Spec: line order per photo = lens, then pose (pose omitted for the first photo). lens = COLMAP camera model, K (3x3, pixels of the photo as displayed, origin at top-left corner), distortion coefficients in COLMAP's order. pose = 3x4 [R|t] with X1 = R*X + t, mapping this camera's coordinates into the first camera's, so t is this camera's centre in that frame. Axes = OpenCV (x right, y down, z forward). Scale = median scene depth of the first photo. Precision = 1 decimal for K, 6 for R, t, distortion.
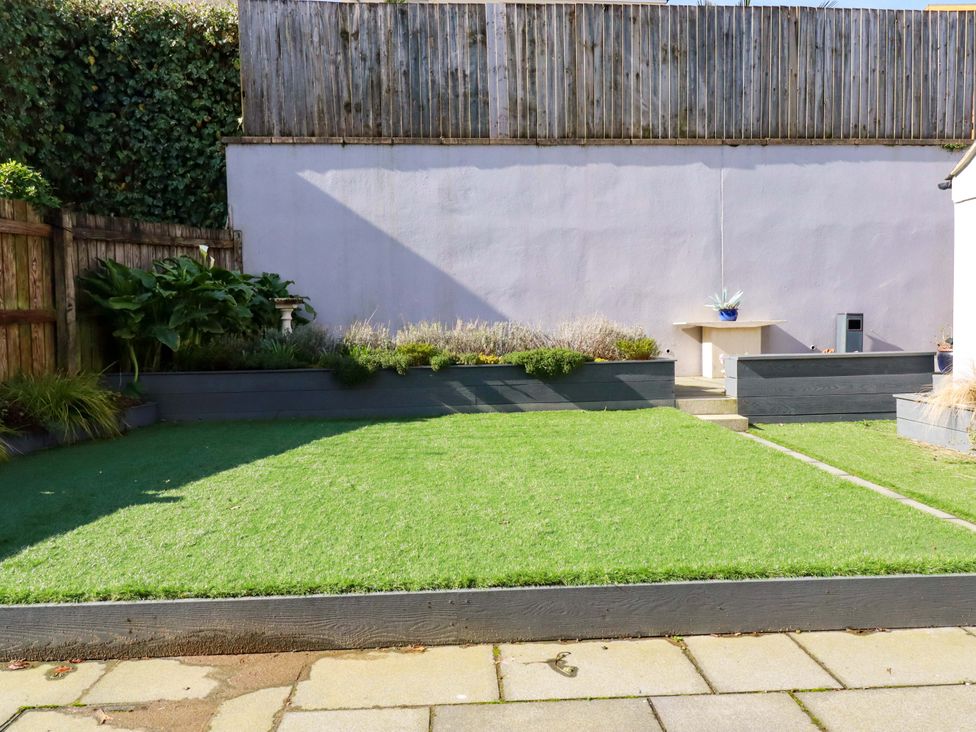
lens RADIAL K [[759.0, 0, 488.0], [0, 759.0, 366.0], [0, 0, 1]] dist [0.009652, -0.014982]
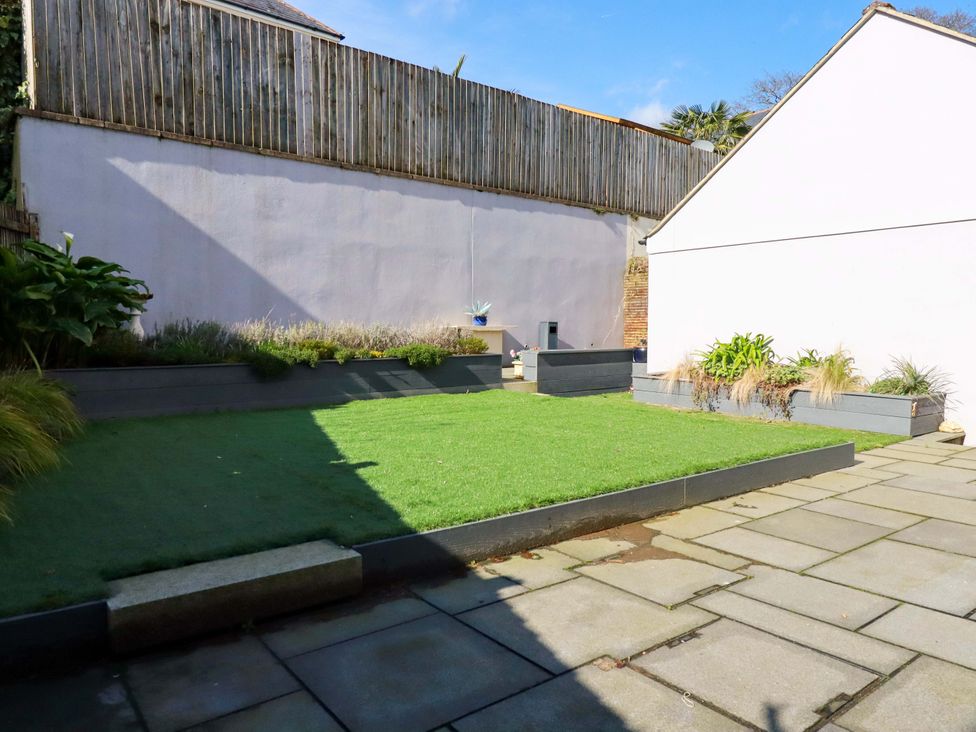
lens RADIAL K [[759.0, 0, 488.0], [0, 759.0, 366.0], [0, 0, 1]] dist [0.009652, -0.014982]
pose [[0.792290, -0.012441, 0.610018, -0.457190], [0.015801, 0.999875, -0.000130, 0.010102], [-0.609941, 0.009741, 0.792387, -0.034766]]
